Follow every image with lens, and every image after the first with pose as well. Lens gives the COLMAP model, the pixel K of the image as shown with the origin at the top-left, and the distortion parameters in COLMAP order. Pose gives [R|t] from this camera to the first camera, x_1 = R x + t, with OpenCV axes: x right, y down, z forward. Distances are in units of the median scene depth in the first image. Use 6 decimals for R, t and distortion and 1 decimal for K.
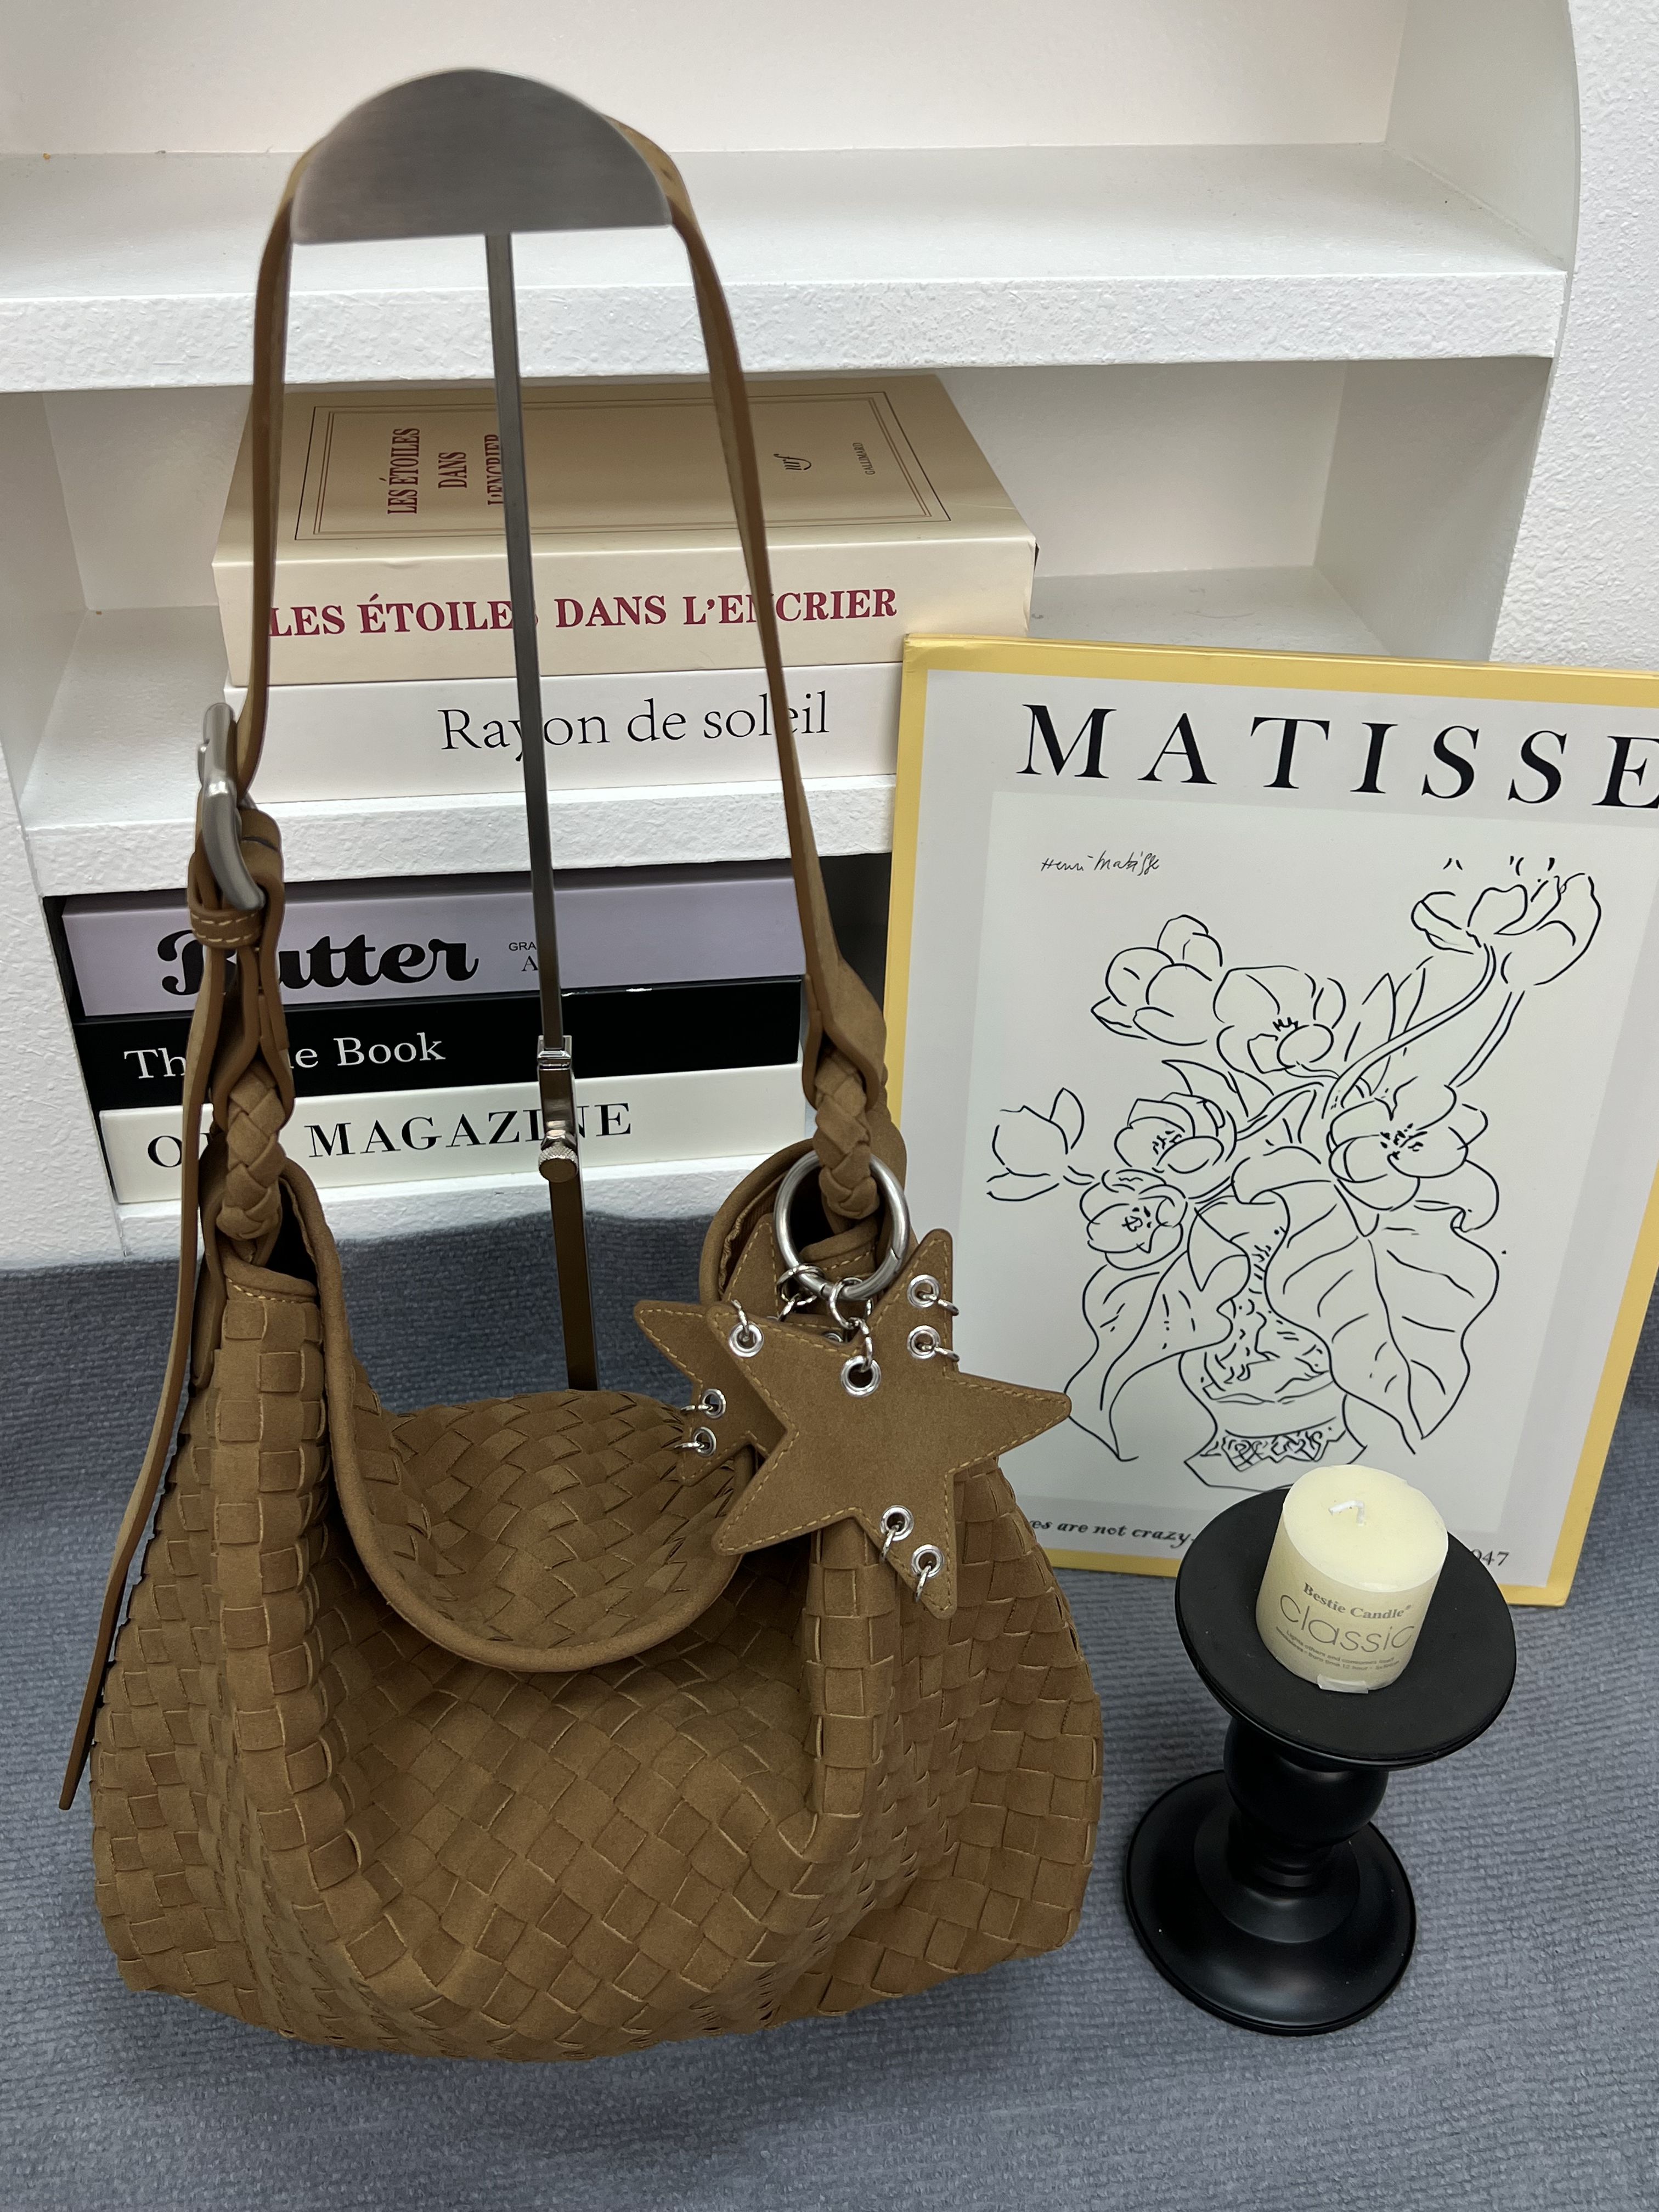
lens RADIAL K [[2046.6, 0, 824.5], [0, 2046.6, 1093.1], [0, 0, 1]] dist [0.066631, -0.147474]
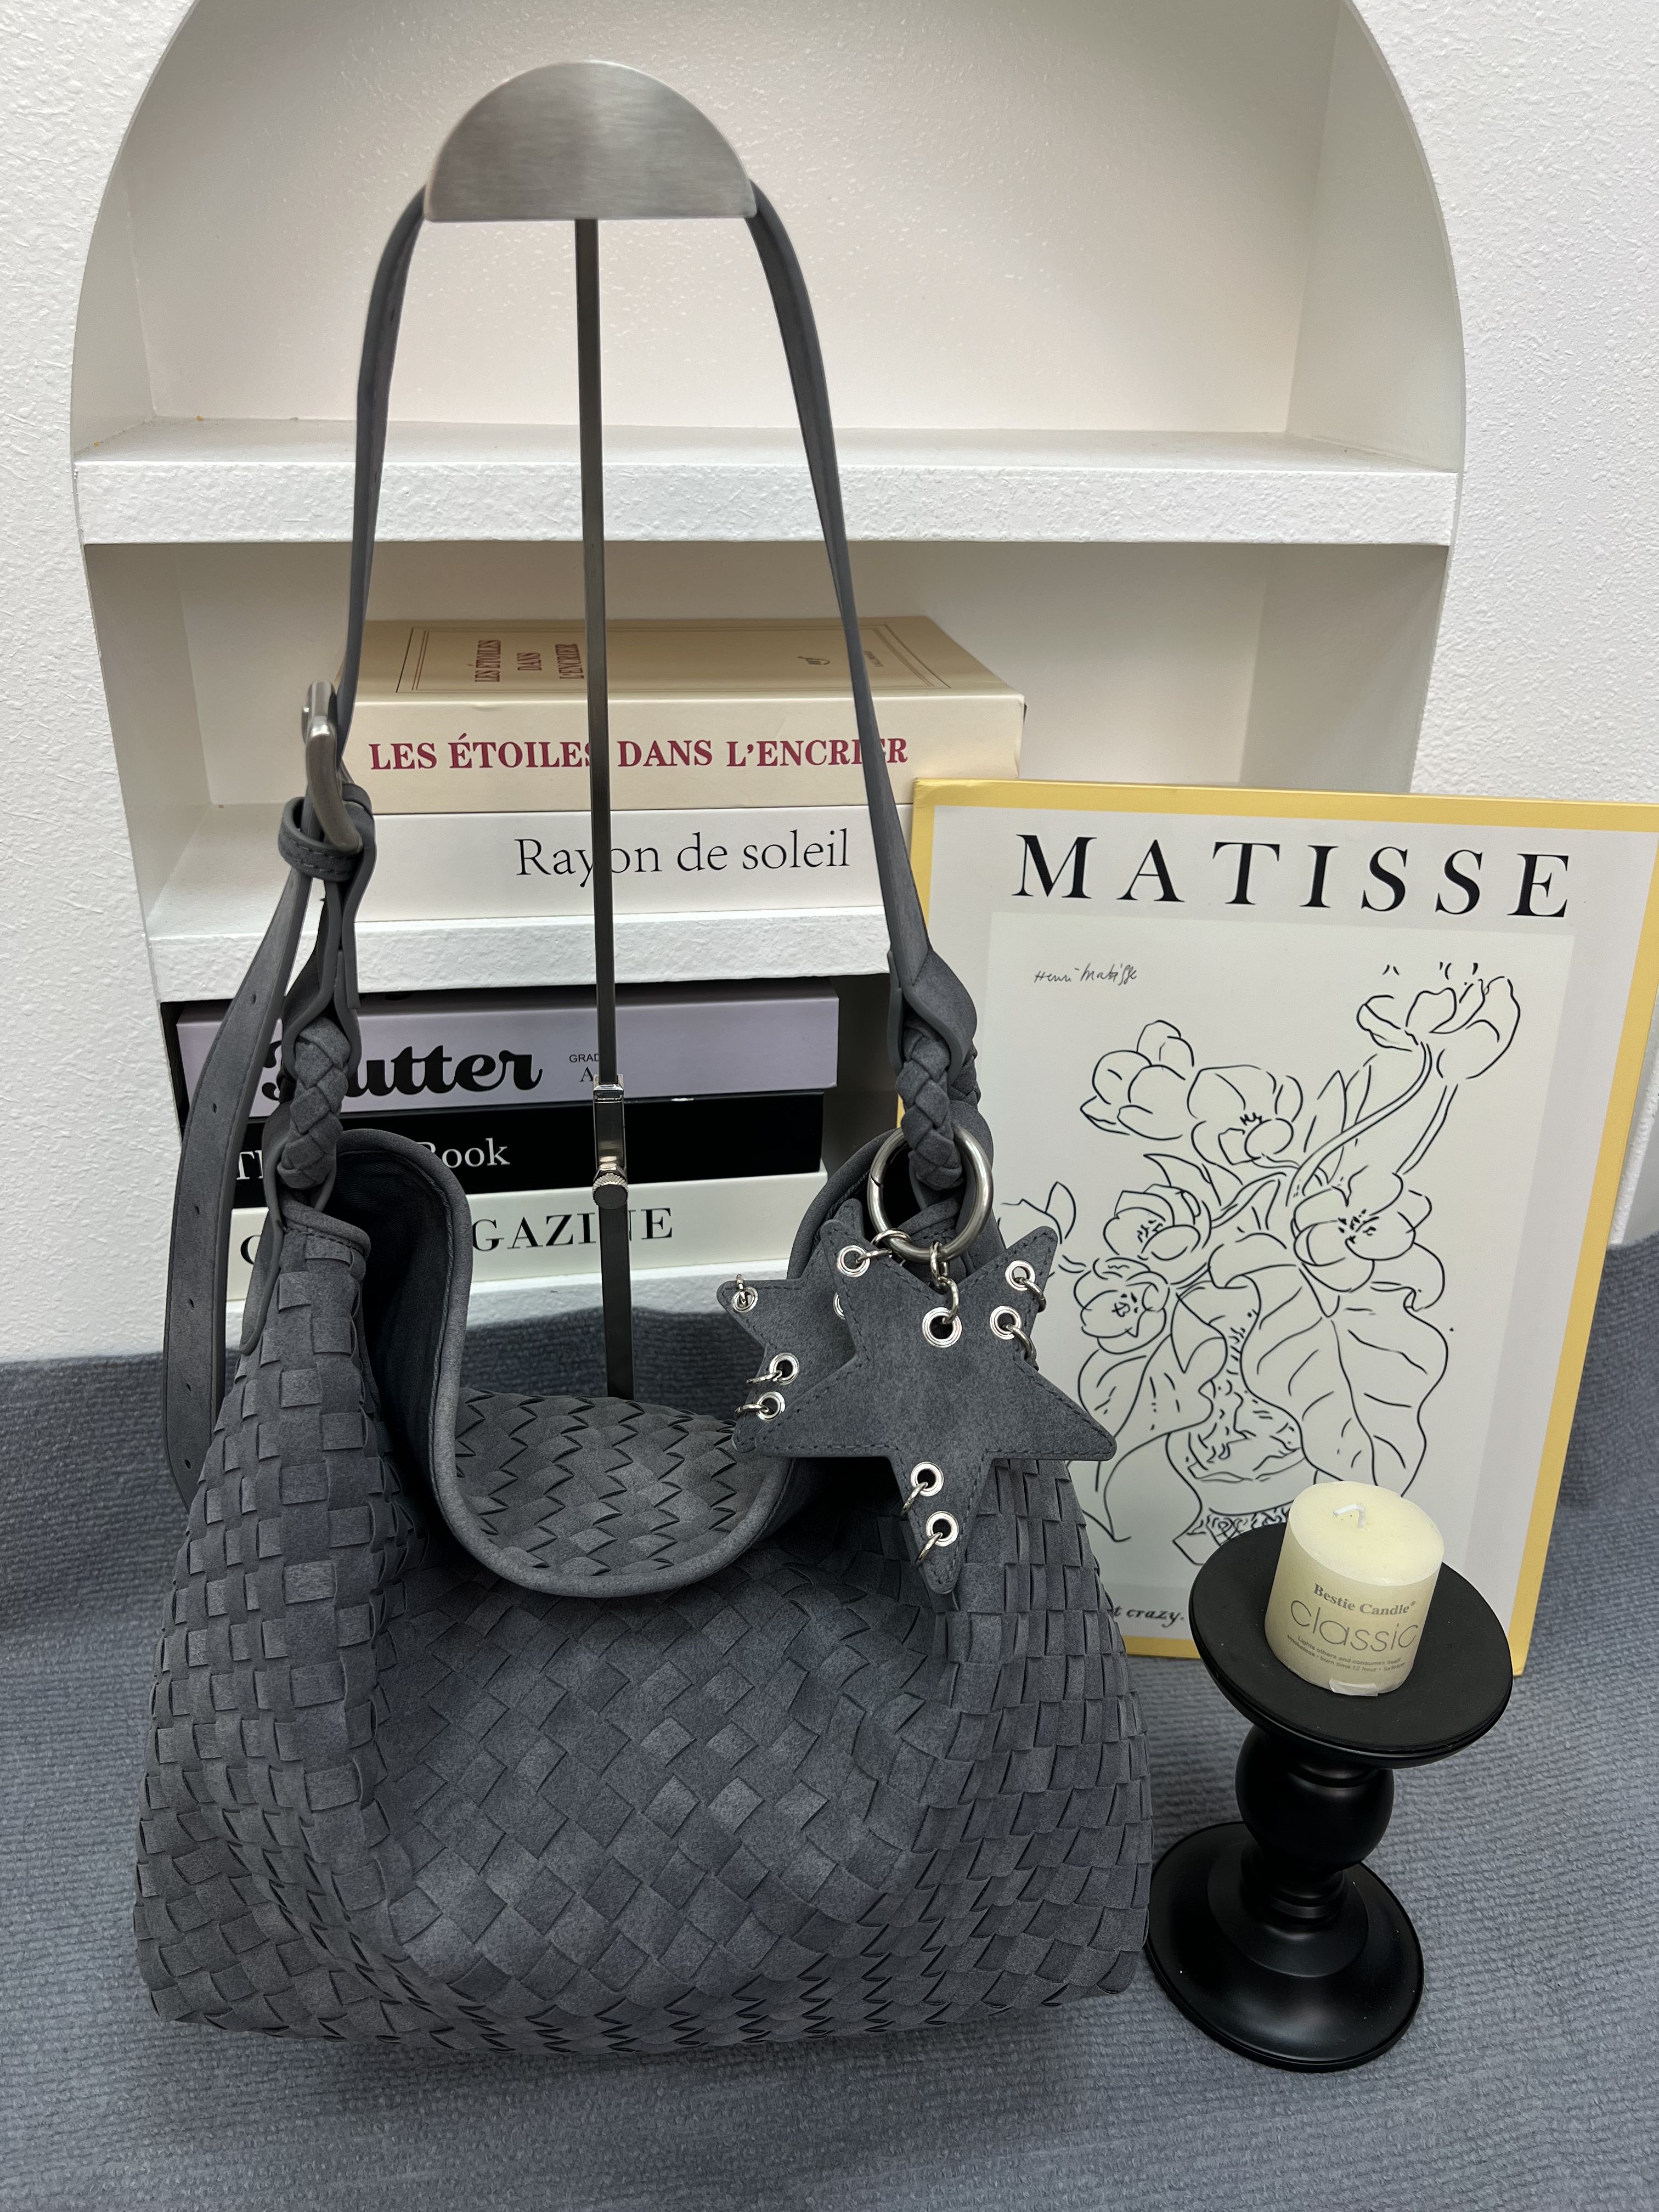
lens RADIAL K [[1673.3, 0, 829.5], [0, 1673.3, 1106.0], [0, 0, 1]] dist [0.045001, -0.081507]
pose [[0.999752, -0.007931, 0.020796, -0.030467], [0.011518, 0.983870, -0.178513, 0.129406], [-0.019045, 0.178708, 0.983718, 0.090483]]
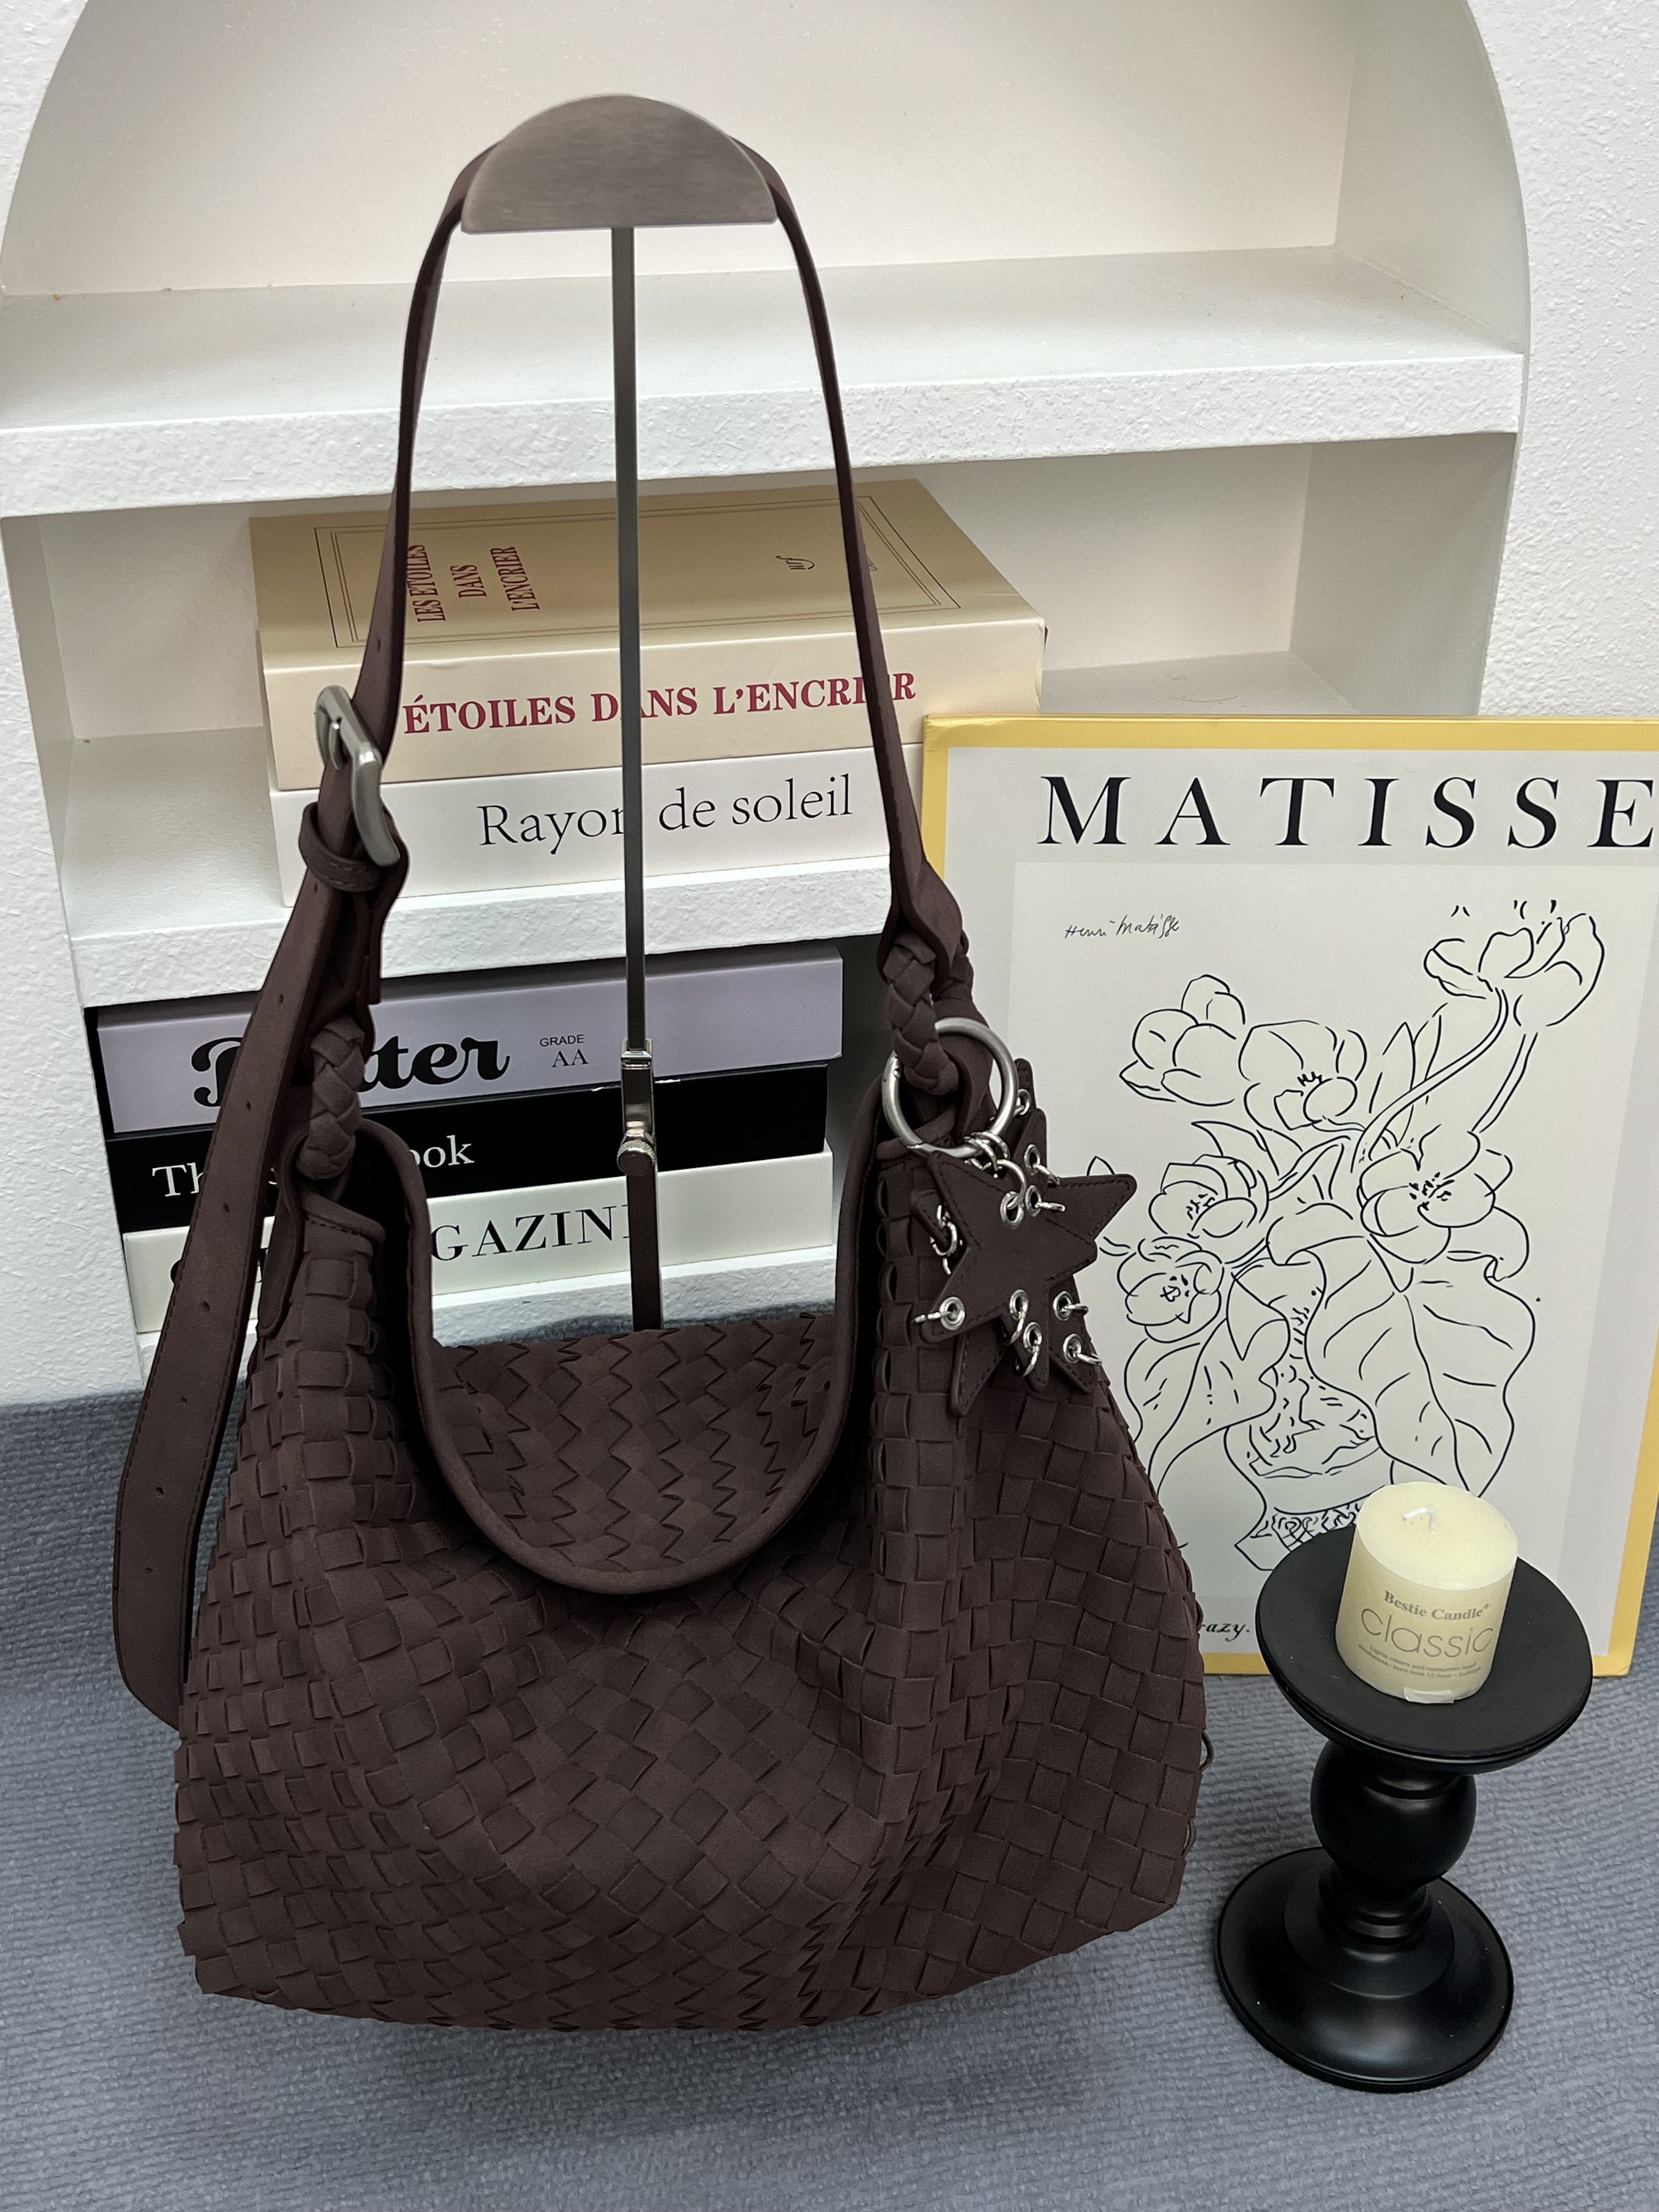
lens RADIAL K [[2438.0, 0, 829.5], [0, 2438.0, 1106.0], [0, 0, 1]] dist [0.140989, -0.397786]
pose [[0.996520, -0.052019, 0.065123, -0.097737], [0.058360, 0.993315, -0.099599, 0.091514], [-0.059507, 0.103053, 0.992894, -0.202273]]
